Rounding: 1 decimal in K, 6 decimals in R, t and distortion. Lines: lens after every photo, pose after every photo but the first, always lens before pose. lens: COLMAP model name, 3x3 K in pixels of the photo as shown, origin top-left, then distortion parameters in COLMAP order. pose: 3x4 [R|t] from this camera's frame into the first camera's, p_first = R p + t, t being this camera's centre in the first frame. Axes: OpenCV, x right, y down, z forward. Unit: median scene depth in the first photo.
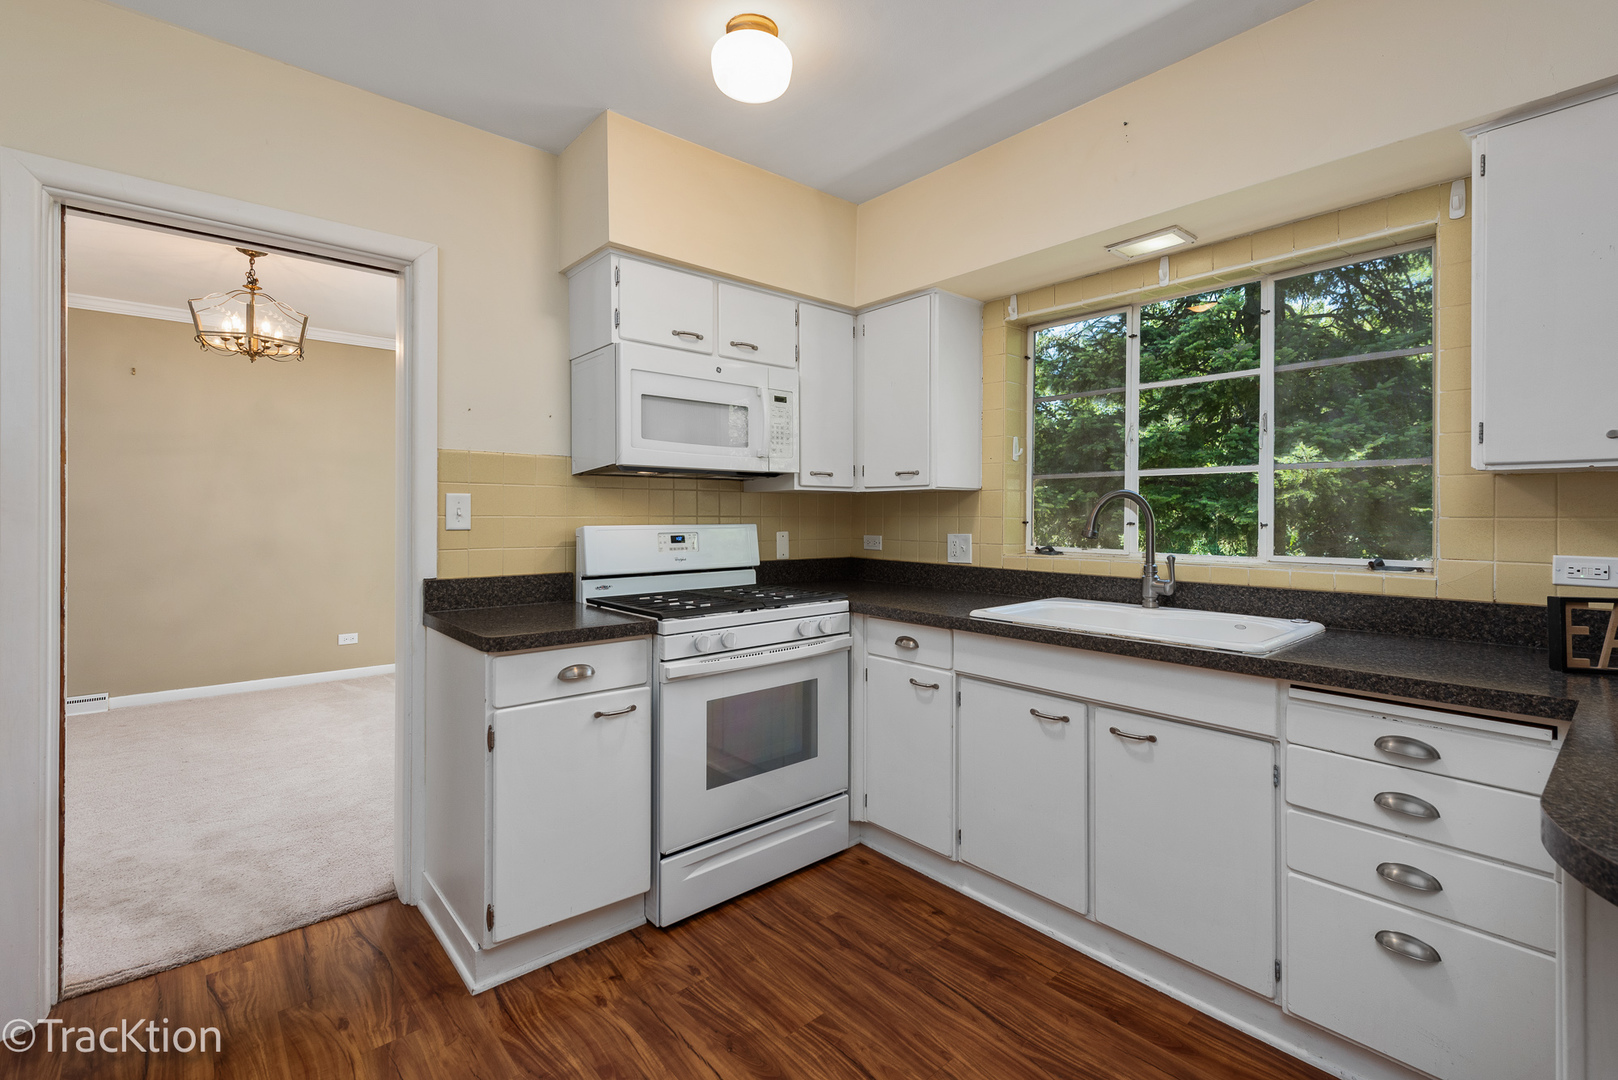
lens RADIAL K [[721.7, 0, 807.9], [0, 721.7, 513.7], [0, 0, 1]] dist [0.005391, -0.000572]
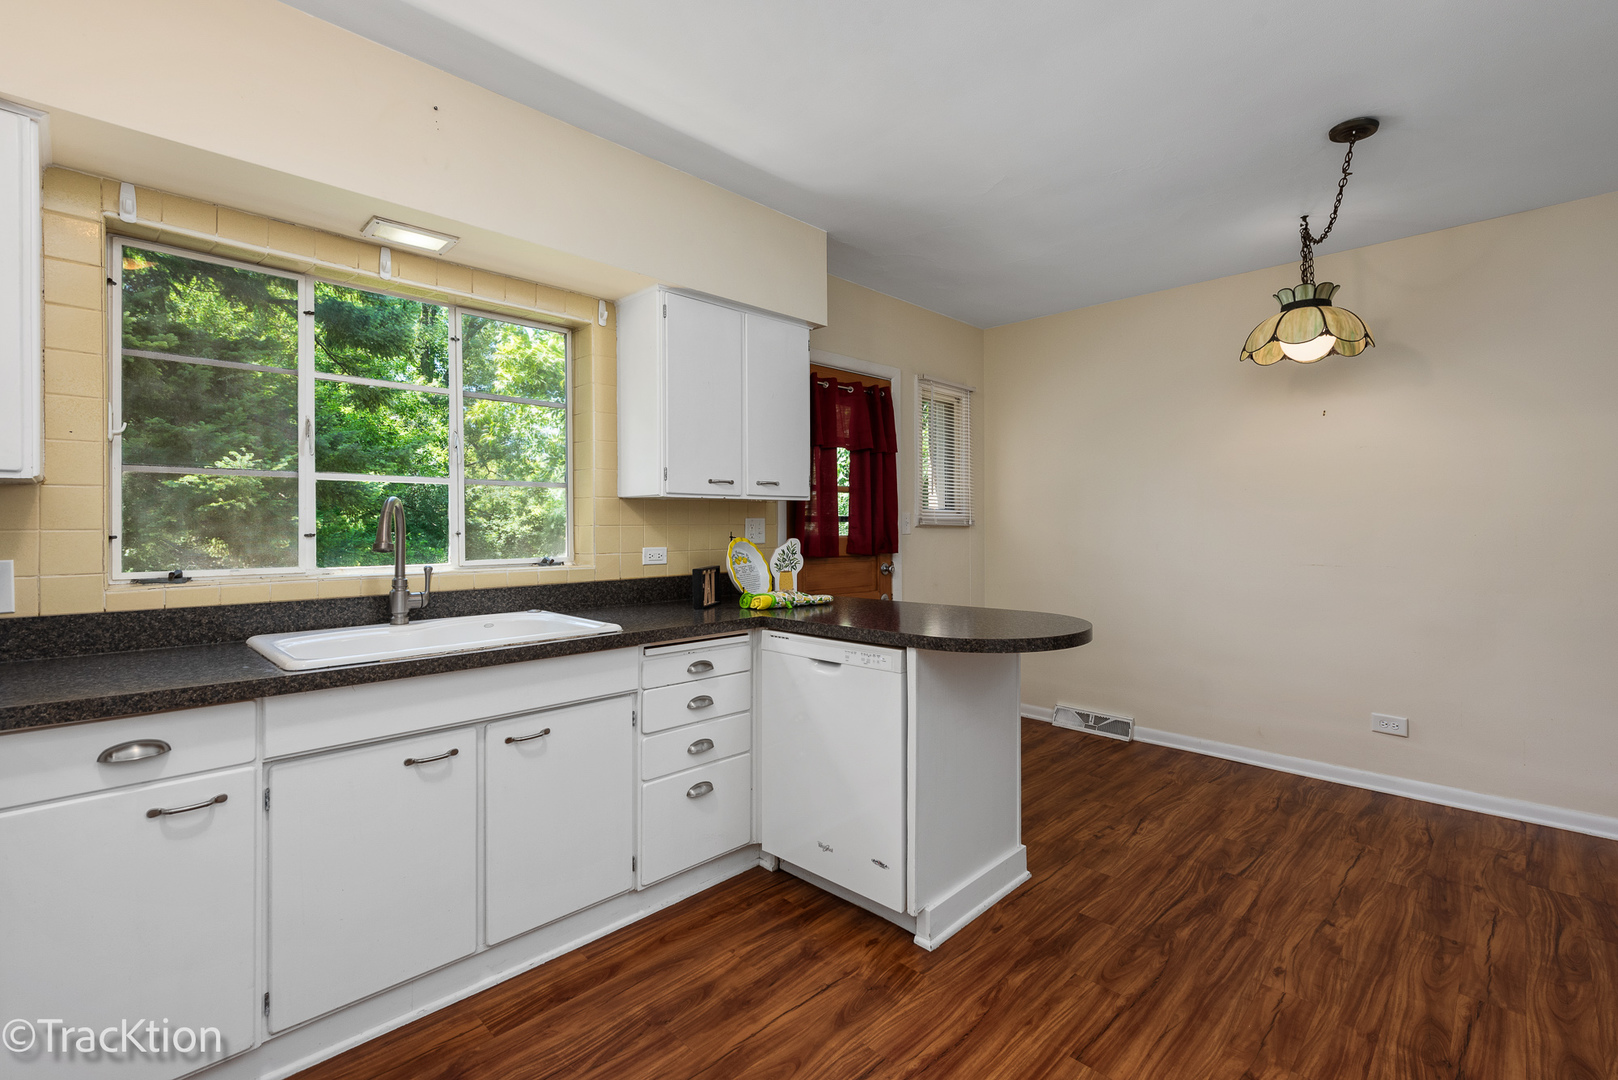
lens RADIAL K [[724.4, 0, 816.0], [0, 724.4, 523.1], [0, 0, 1]] dist [0.010701, -0.000569]
pose [[-0.076943, -0.002539, 0.997032, -0.518971], [0.000927, 0.999996, 0.002618, -0.002346], [-0.997035, 0.001126, -0.076941, 0.554225]]
